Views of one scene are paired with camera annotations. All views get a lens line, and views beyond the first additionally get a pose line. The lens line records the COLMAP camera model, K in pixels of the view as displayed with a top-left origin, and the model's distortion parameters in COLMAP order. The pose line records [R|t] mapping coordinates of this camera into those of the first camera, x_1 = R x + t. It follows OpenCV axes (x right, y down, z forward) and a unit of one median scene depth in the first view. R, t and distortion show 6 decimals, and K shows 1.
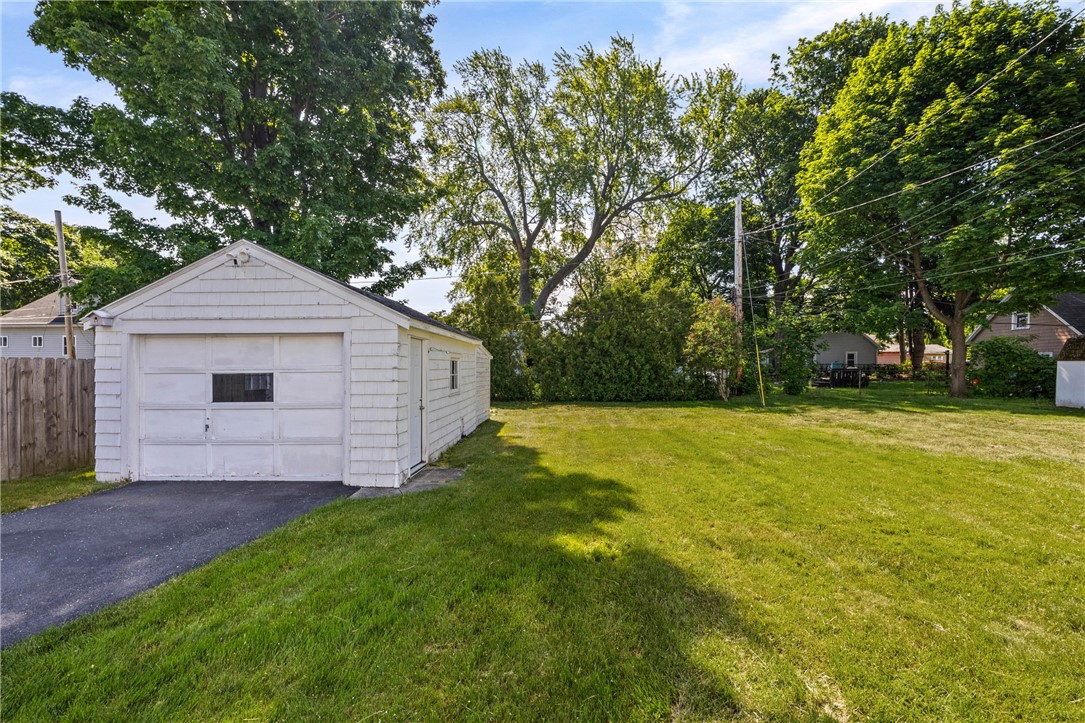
lens RADIAL K [[433.1, 0, 547.6], [0, 433.1, 372.1], [0, 0, 1]] dist [-0.001465, -0.000135]
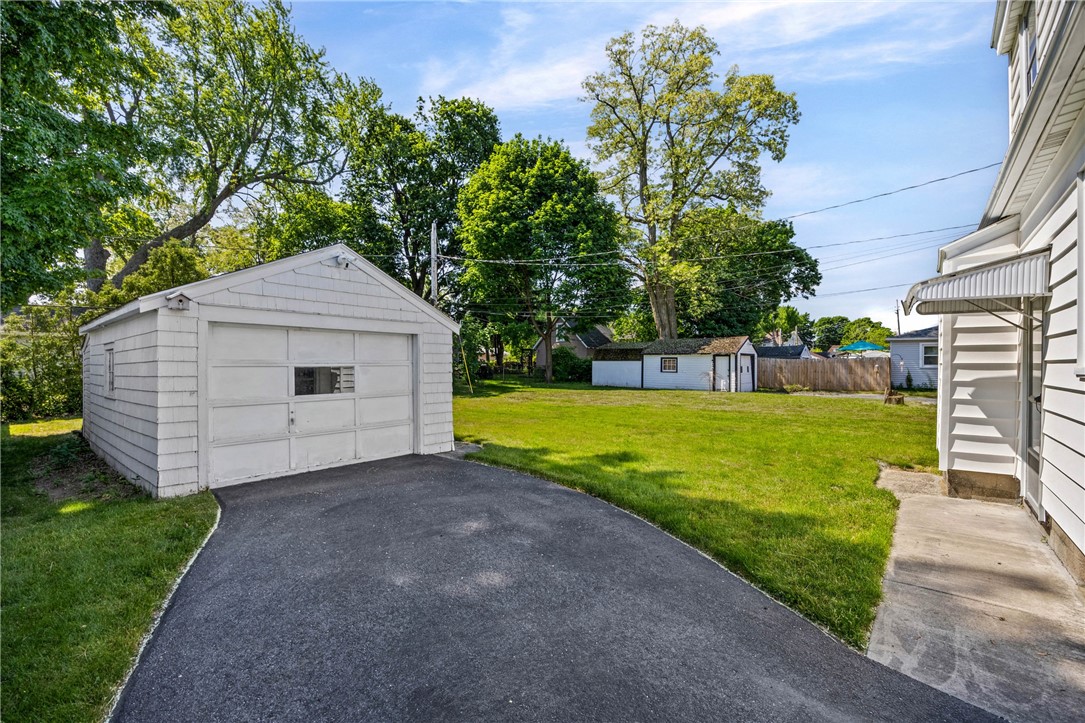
lens RADIAL K [[460.8, 0, 542.5], [0, 460.8, 361.5], [0, 0, 1]] dist [-0.000139, -0.000009]
pose [[0.615378, 0.010297, 0.788165, -1.259159], [0.002365, 0.999886, -0.014910, 0.008599], [-0.788228, 0.011040, 0.615284, -0.104384]]
